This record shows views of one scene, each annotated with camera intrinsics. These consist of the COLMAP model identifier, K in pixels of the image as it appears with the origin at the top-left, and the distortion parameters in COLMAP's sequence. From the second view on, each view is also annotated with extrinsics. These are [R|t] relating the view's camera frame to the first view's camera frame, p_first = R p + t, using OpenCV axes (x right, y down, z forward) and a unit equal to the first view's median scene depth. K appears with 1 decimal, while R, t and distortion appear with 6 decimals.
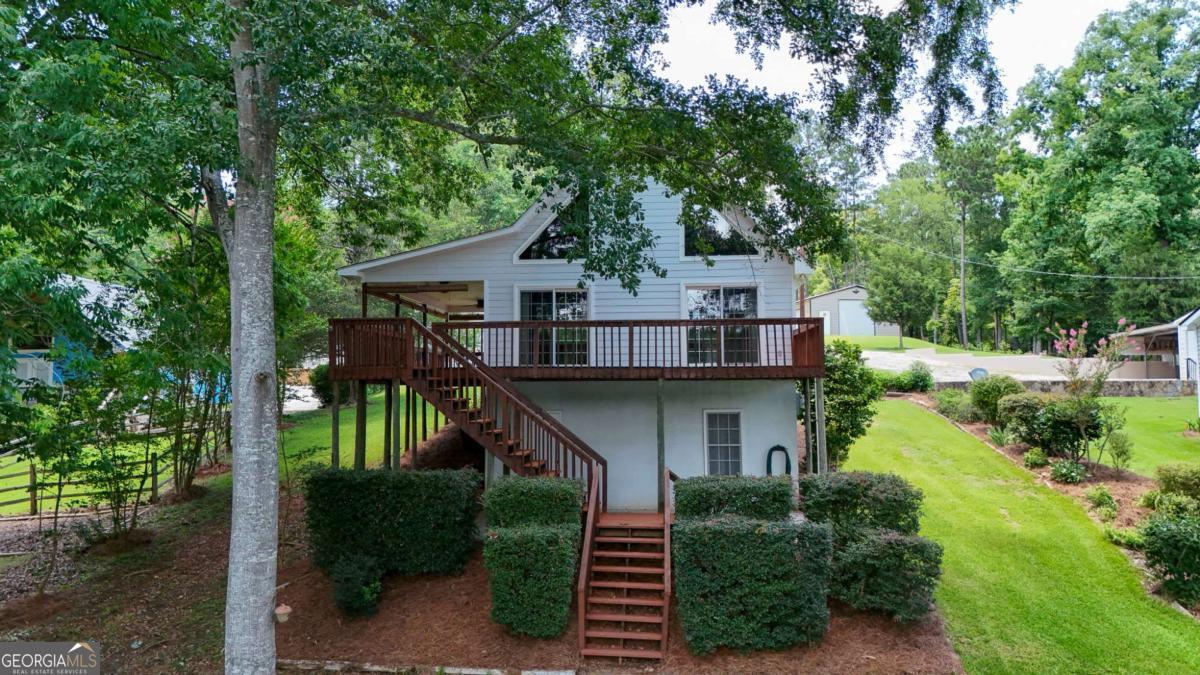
lens RADIAL K [[895.0, 0, 600.0], [0, 895.0, 337.5], [0, 0, 1]] dist [0.064597, -0.005276]
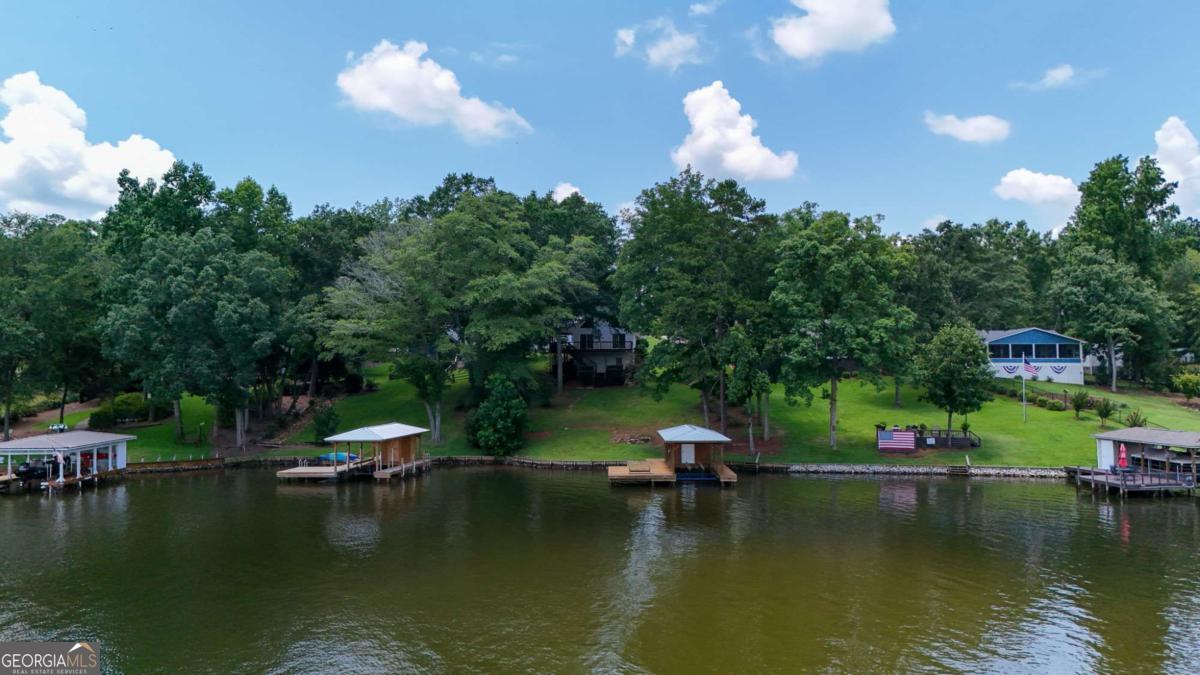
lens RADIAL K [[895.0, 0, 600.0], [0, 895.0, 337.5], [0, 0, 1]] dist [0.064597, -0.005276]
pose [[0.999929, -0.006649, 0.009903, -0.029248], [0.006497, 0.999862, 0.015321, -0.128217], [-0.010004, -0.015255, 0.999834, -4.602687]]
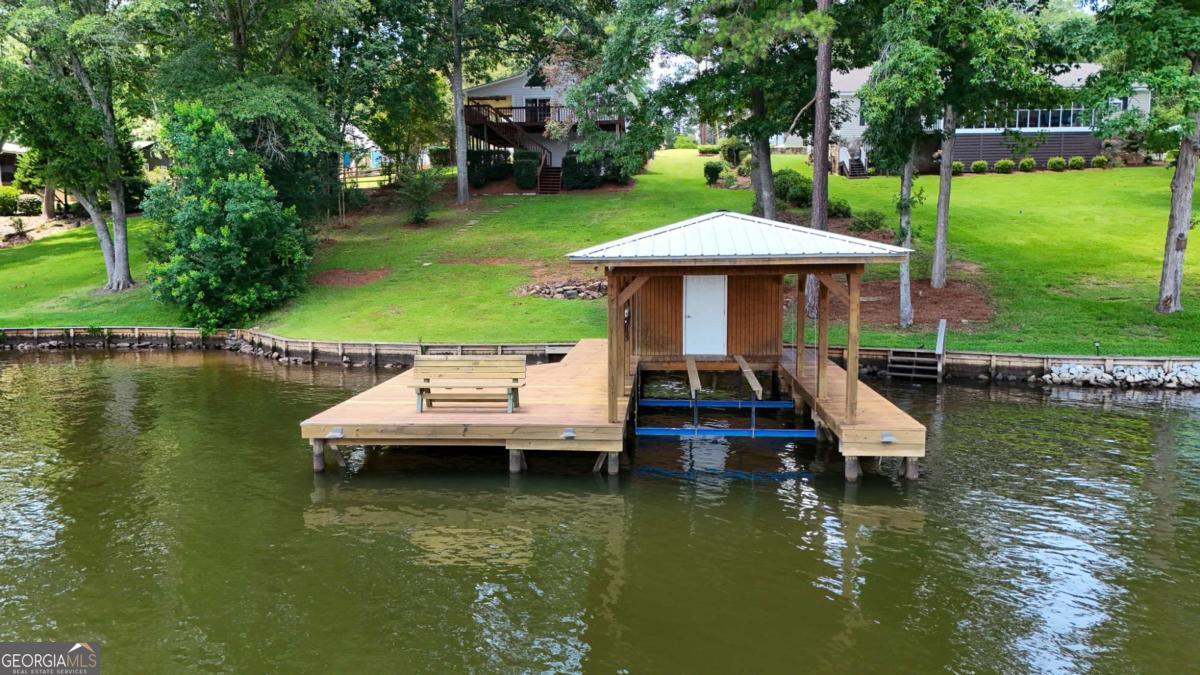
lens RADIAL K [[895.0, 0, 600.0], [0, 895.0, 337.5], [0, 0, 1]] dist [0.064597, -0.005276]
pose [[0.998825, -0.002569, -0.048398, 0.295723], [0.010118, 0.987644, 0.156390, 0.258062], [0.047398, -0.156696, 0.986509, -1.983524]]
